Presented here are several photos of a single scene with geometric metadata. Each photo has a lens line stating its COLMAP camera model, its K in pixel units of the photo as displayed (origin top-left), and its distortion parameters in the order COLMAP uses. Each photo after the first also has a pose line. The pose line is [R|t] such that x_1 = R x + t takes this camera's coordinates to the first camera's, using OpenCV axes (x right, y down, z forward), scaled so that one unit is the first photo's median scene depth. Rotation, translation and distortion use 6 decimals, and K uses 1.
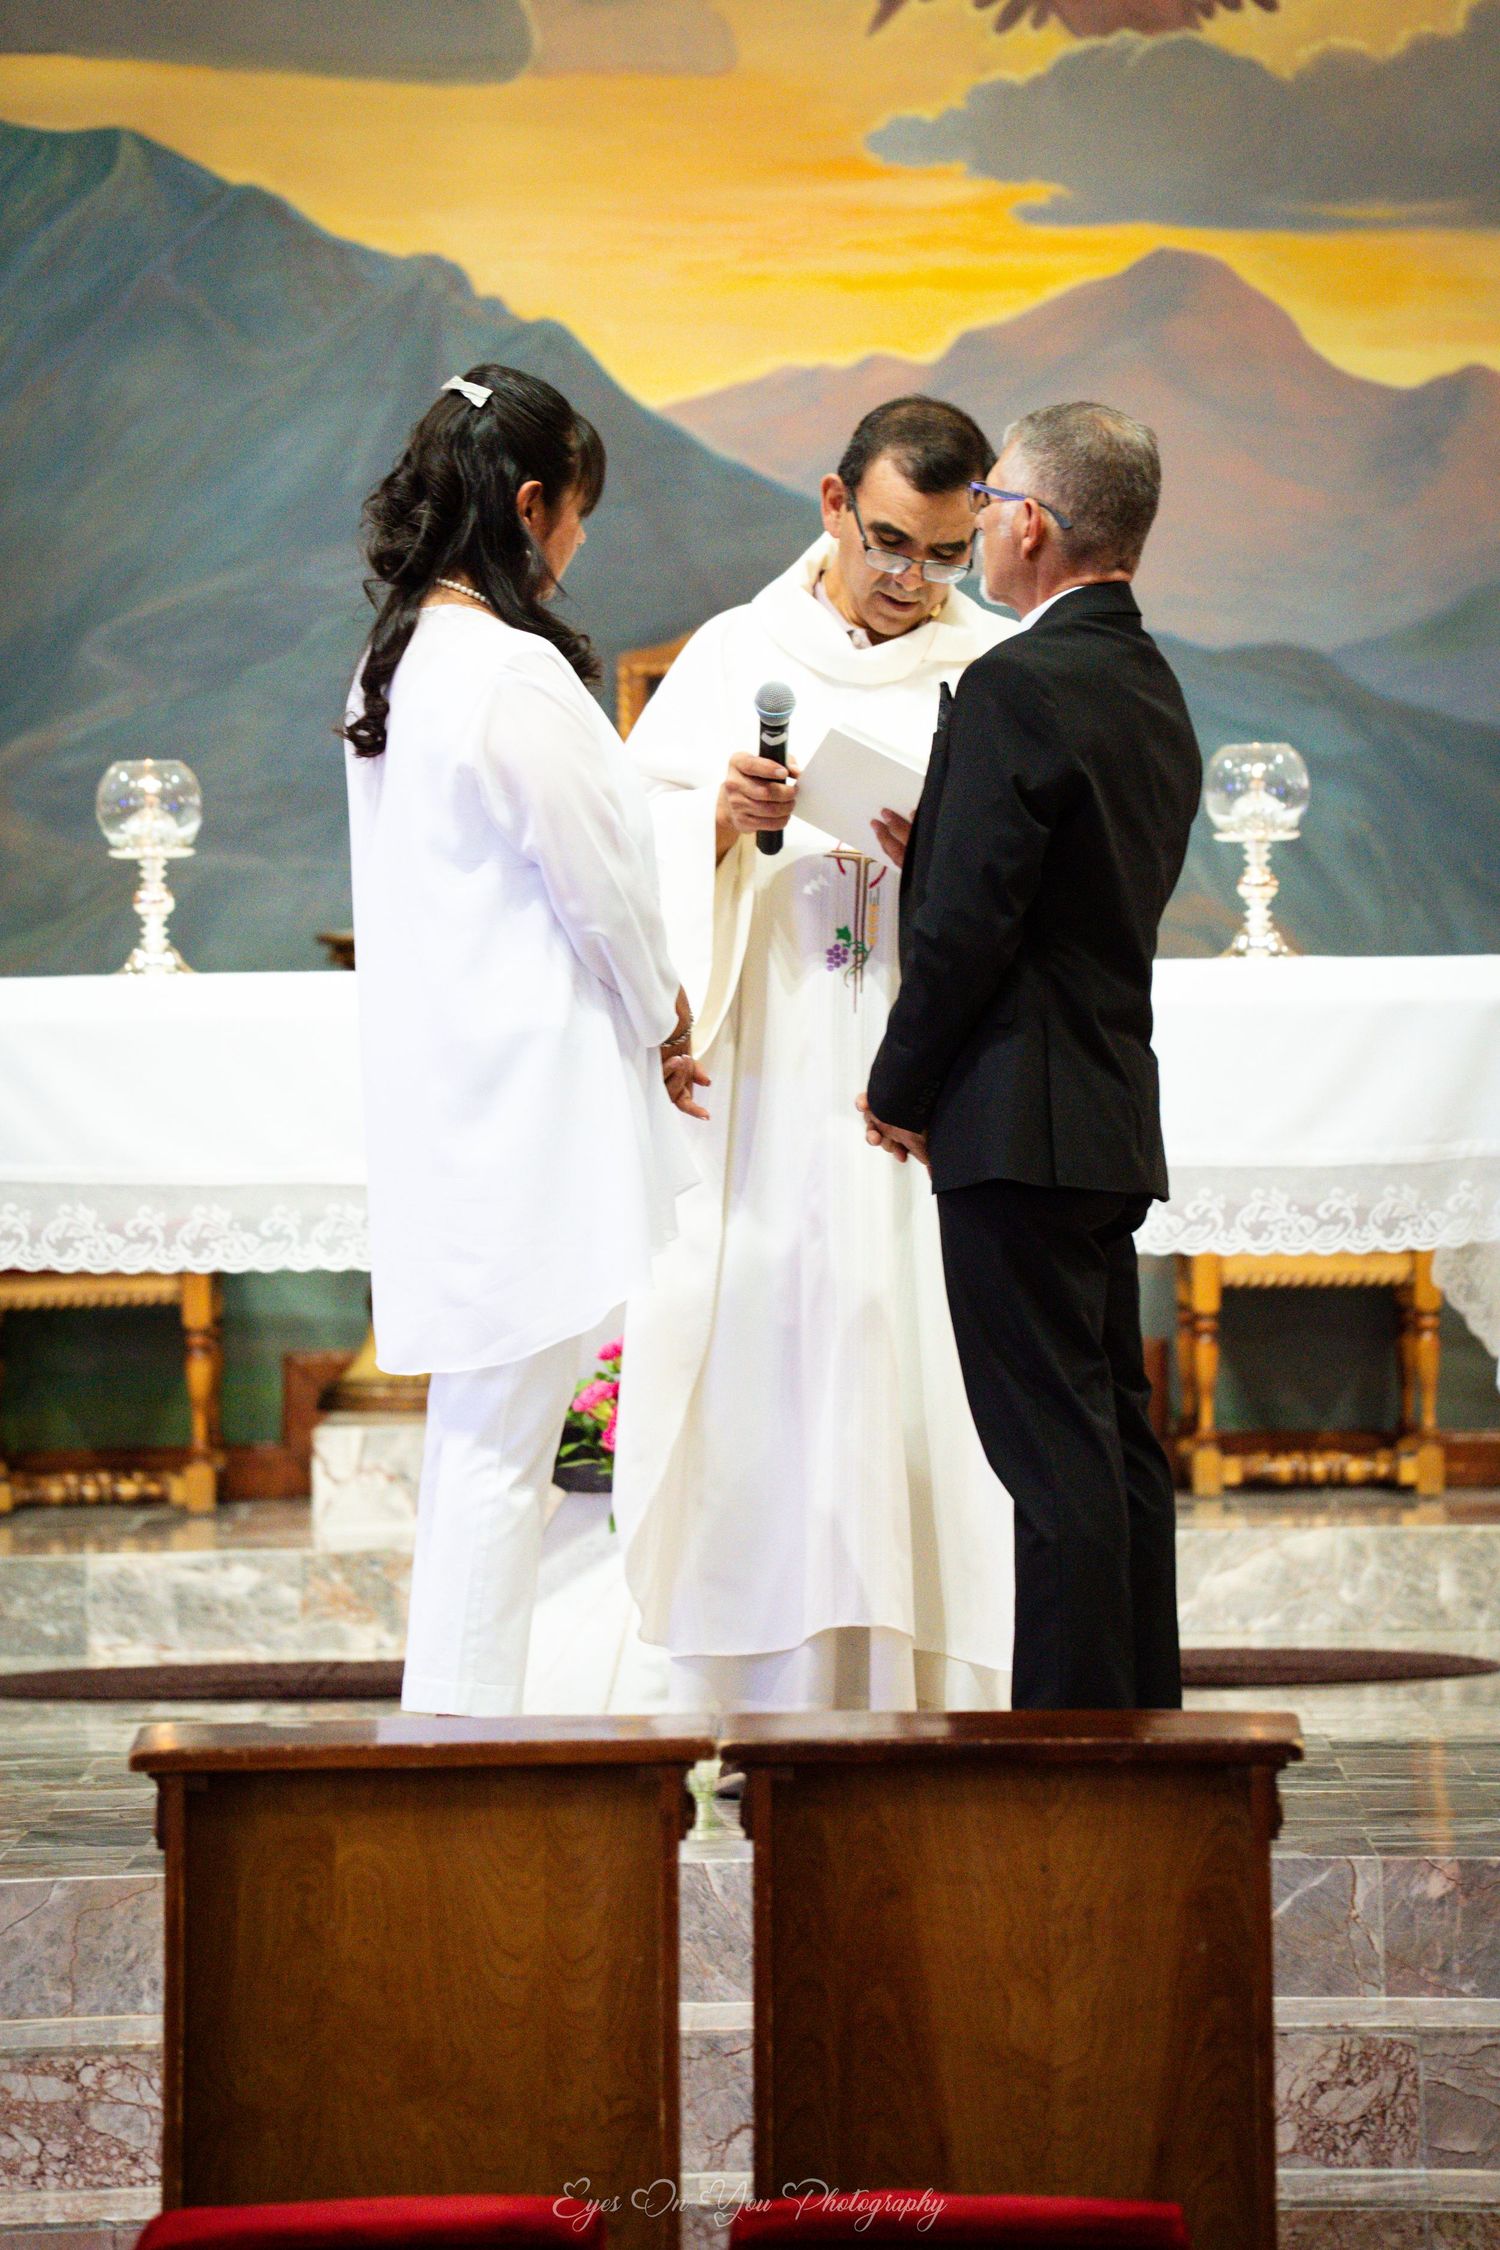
lens RADIAL K [[12360.5, 0, 744.9], [0, 12360.5, 1124.8], [0, 0, 1]] dist [2.842269, 0.000000]
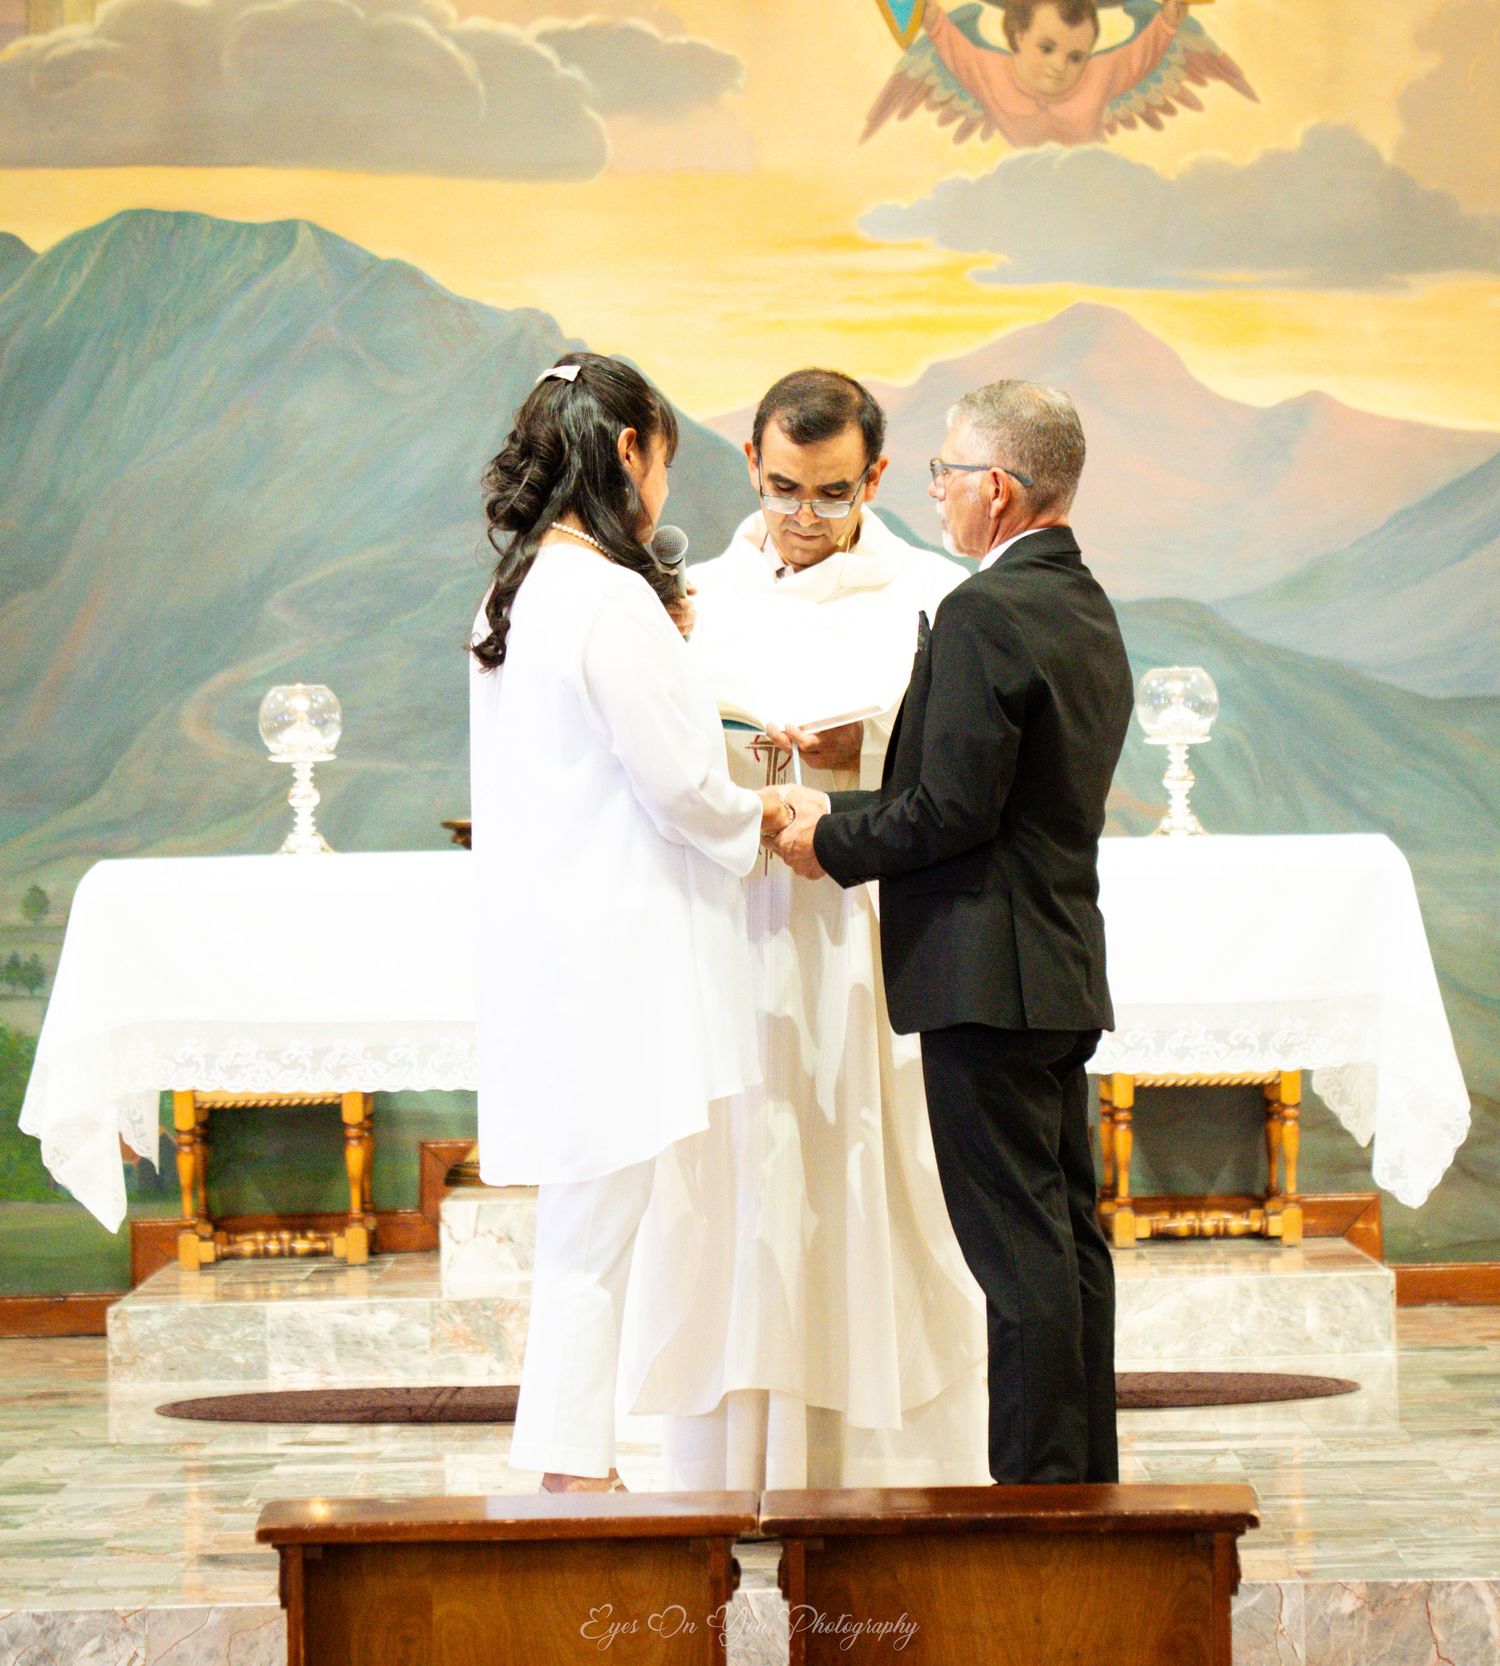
lens RADIAL K [[7958.7, 0, 842.7], [0, 7958.7, 911.8], [0, 0, 1]] dist [0.345493, 0.000000]
pose [[0.999932, -0.005205, 0.010462, -0.001236], [0.005237, 0.999982, -0.003016, -0.003211], [-0.010446, 0.003071, 0.999941, 0.171309]]
